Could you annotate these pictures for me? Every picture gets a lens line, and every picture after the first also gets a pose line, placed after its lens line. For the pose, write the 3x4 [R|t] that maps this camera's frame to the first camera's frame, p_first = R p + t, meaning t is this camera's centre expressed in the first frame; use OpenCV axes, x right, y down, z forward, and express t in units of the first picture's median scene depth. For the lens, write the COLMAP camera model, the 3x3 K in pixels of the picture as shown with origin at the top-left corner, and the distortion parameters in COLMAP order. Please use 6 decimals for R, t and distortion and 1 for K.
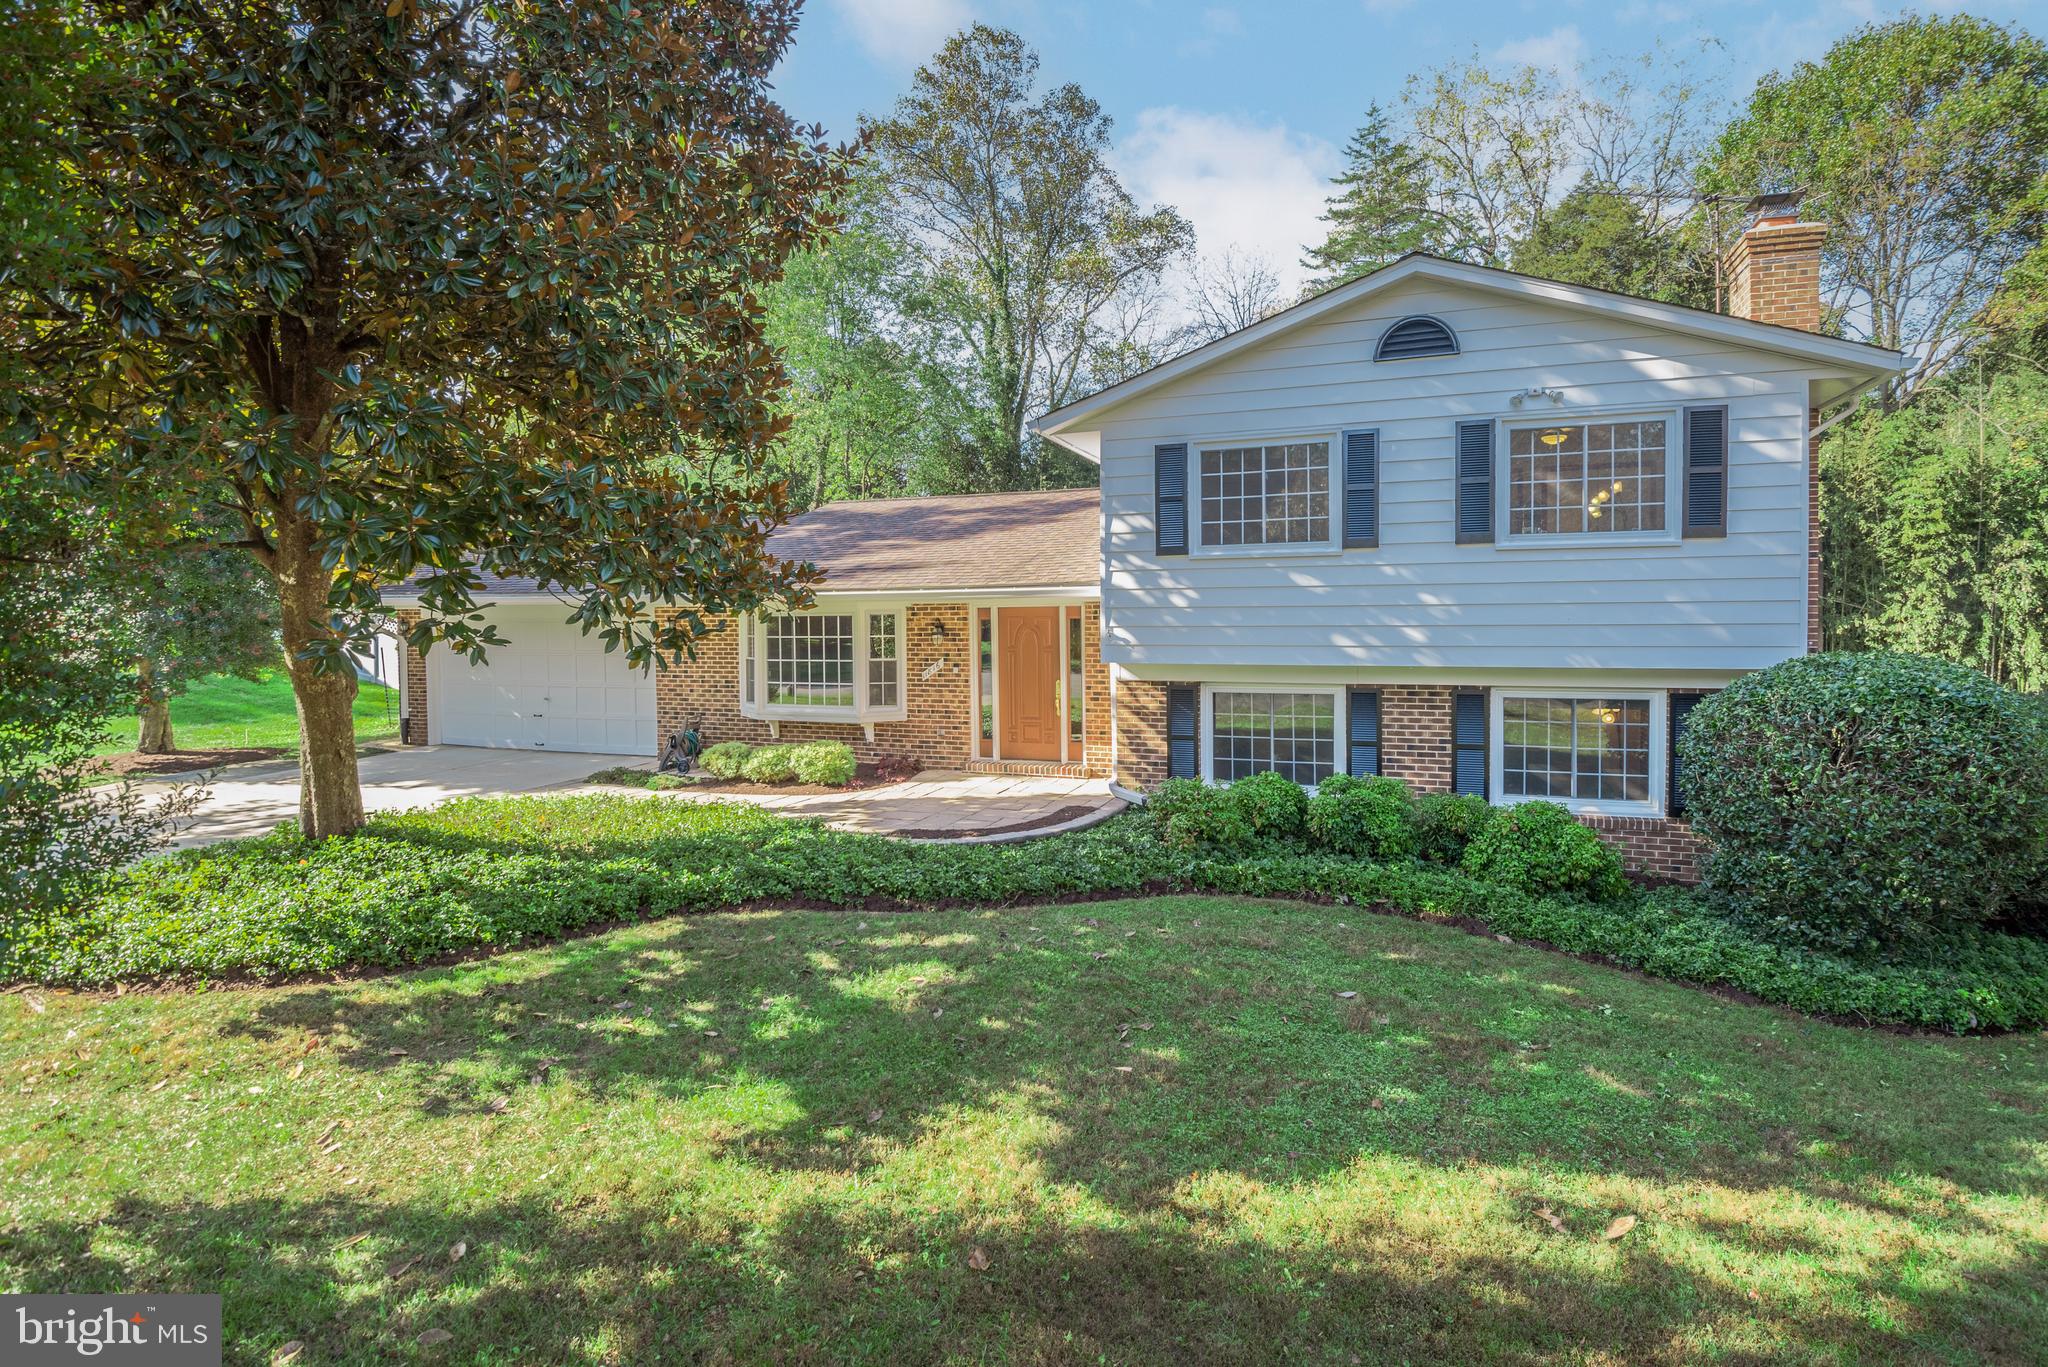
lens RADIAL K [[961.9, 0, 1058.5], [0, 961.9, 628.3], [0, 0, 1]] dist [-0.019332, -0.016598]
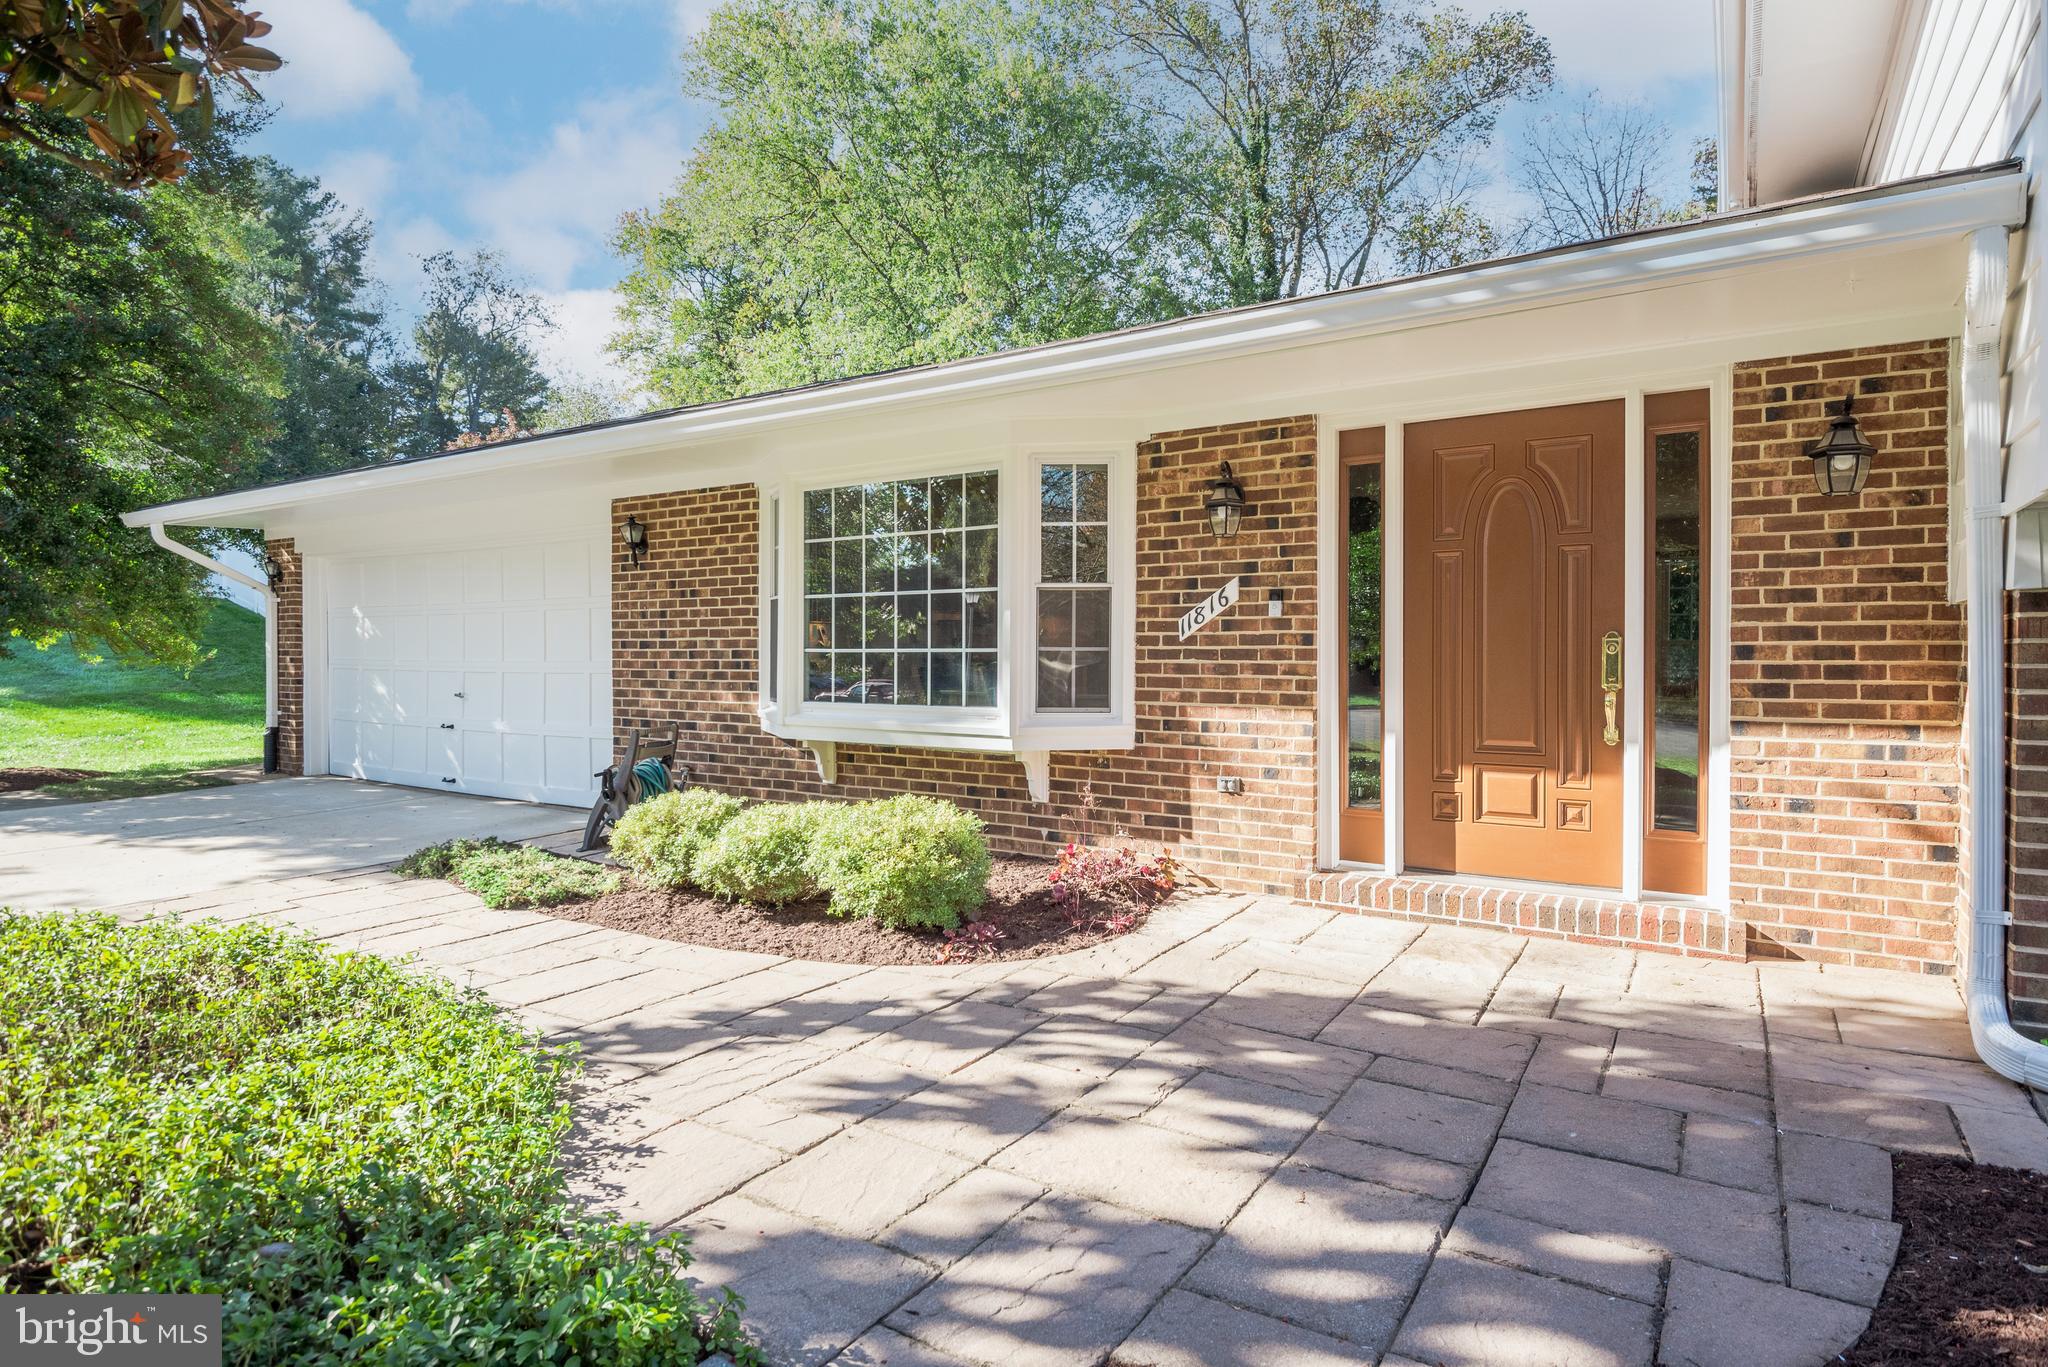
lens RADIAL K [[1070.9, 0, 1043.7], [0, 1070.9, 667.6], [0, 0, 1]] dist [0.005244, -0.028821]
pose [[0.973939, 0.009439, -0.226615, -0.099796], [-0.009785, 0.999952, -0.000404, 0.065513], [0.226600, 0.002611, 0.973984, 0.594004]]
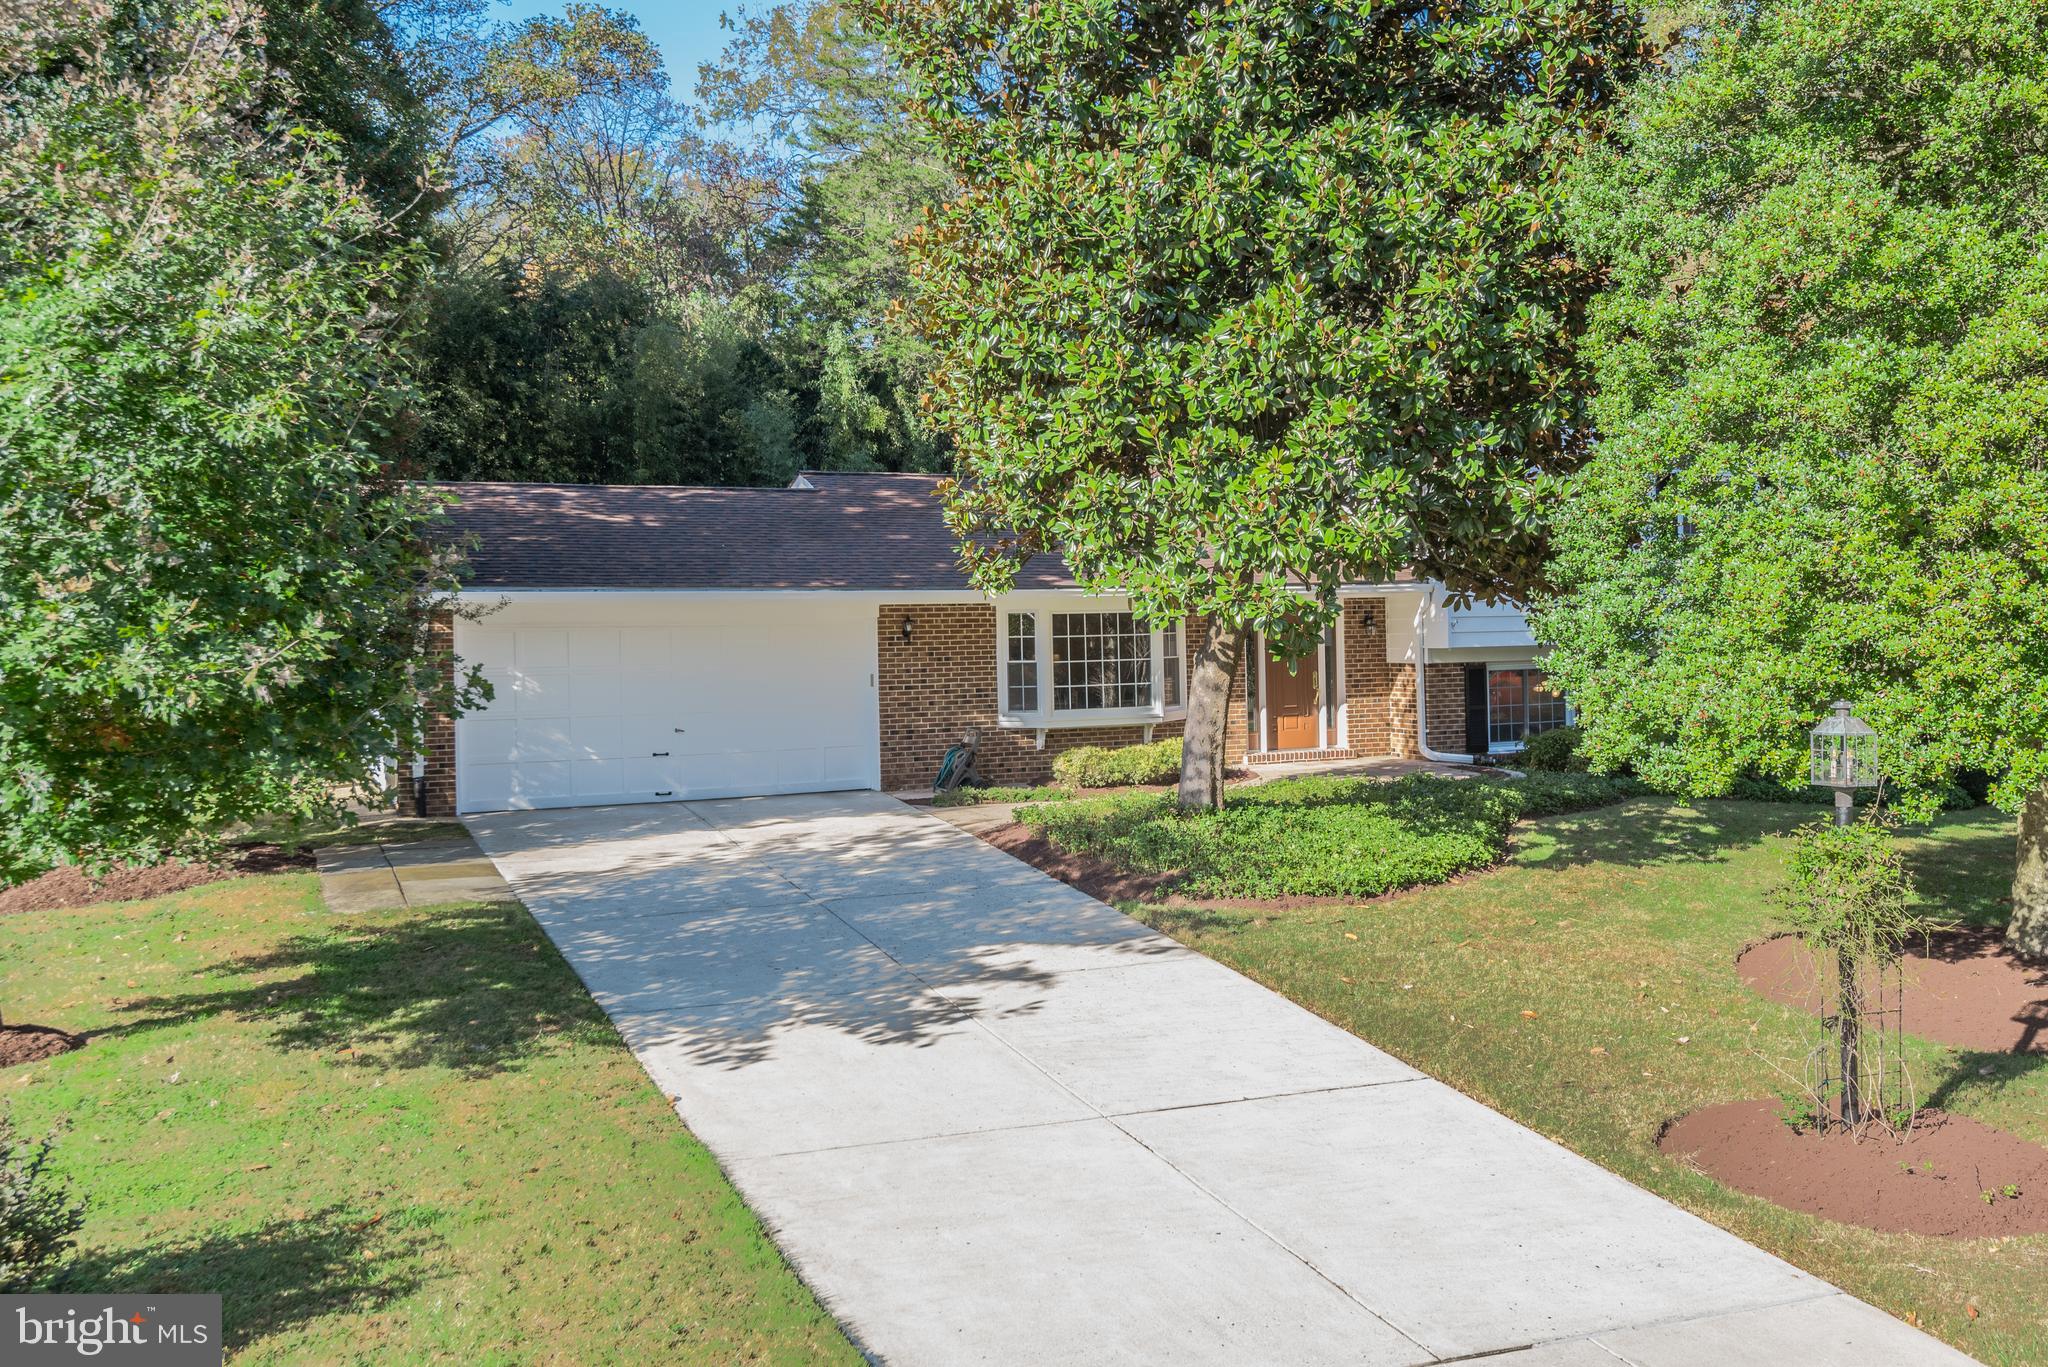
lens RADIAL K [[1757.3, 0, 1024.3], [0, 1757.3, 644.0], [0, 0, 1]] dist [0.055210, 0.000774]
pose [[0.739122, -0.015643, 0.673390, -1.512045], [0.027403, 0.999601, -0.006858, 0.027498], [-0.673014, 0.023522, 0.739256, -0.226869]]
